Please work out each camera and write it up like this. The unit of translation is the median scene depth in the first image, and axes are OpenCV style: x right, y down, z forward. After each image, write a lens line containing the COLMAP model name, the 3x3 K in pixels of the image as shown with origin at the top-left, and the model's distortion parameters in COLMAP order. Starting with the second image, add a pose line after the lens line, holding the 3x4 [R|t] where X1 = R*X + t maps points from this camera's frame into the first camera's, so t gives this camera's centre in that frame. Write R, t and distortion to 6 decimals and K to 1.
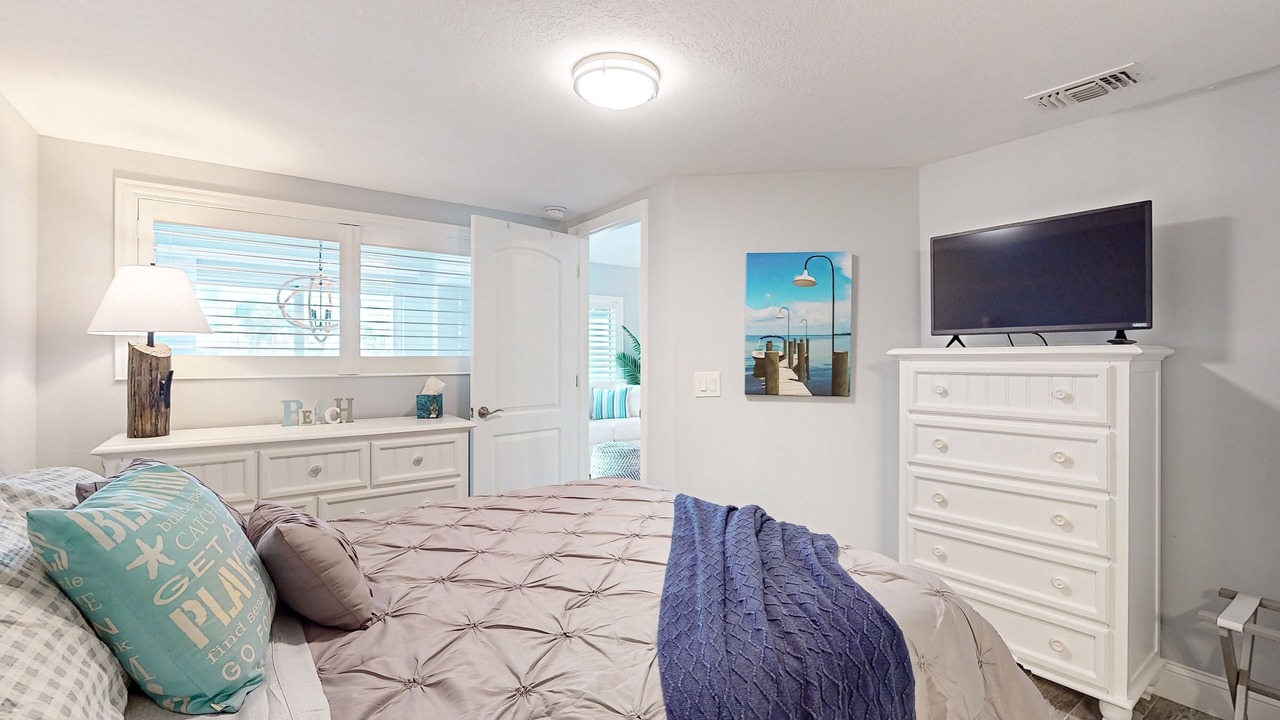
lens RADIAL K [[558.3, 0, 640.0], [0, 558.3, 360.0], [0, 0, 1]] dist [0.001410, 0.000496]
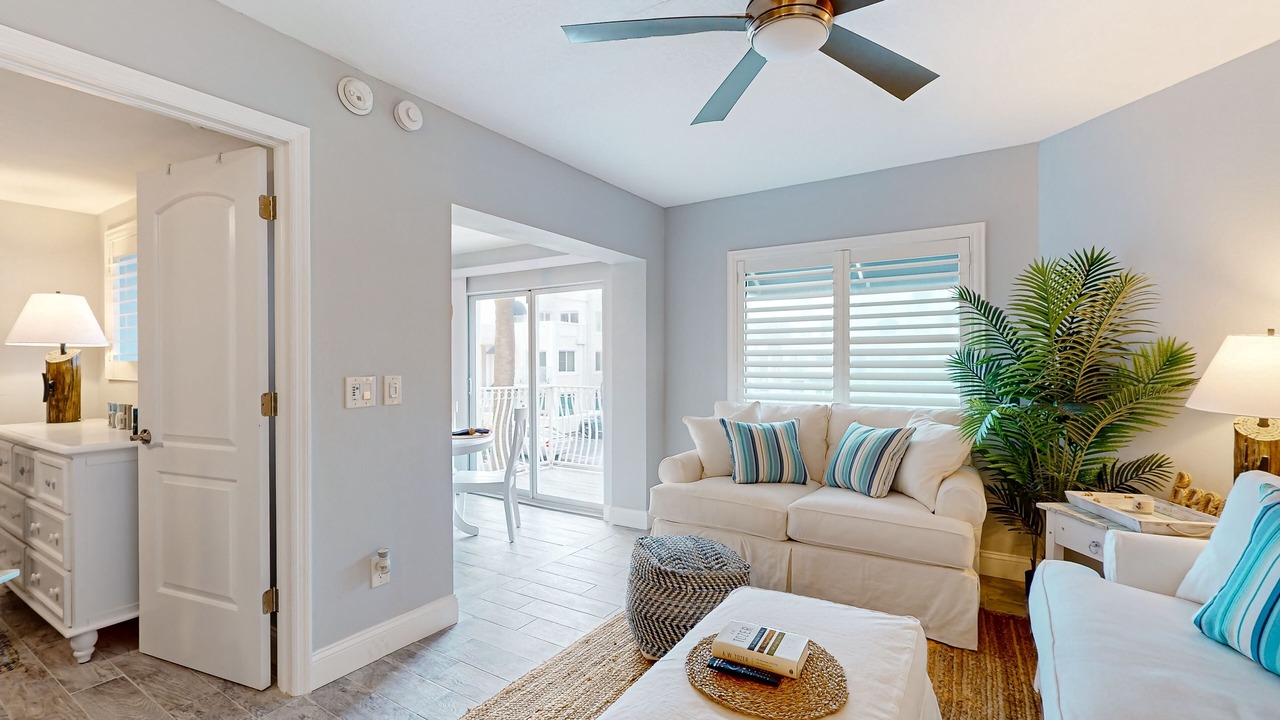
lens RADIAL K [[558.3, 0, 640.0], [0, 558.3, 360.0], [0, 0, 1]] dist [0.001410, 0.000496]
pose [[0.352374, -0.000470, -0.935859, 0.827117], [0.008065, 0.999964, 0.002534, -0.004091], [0.935825, -0.008440, 0.352365, 1.802638]]
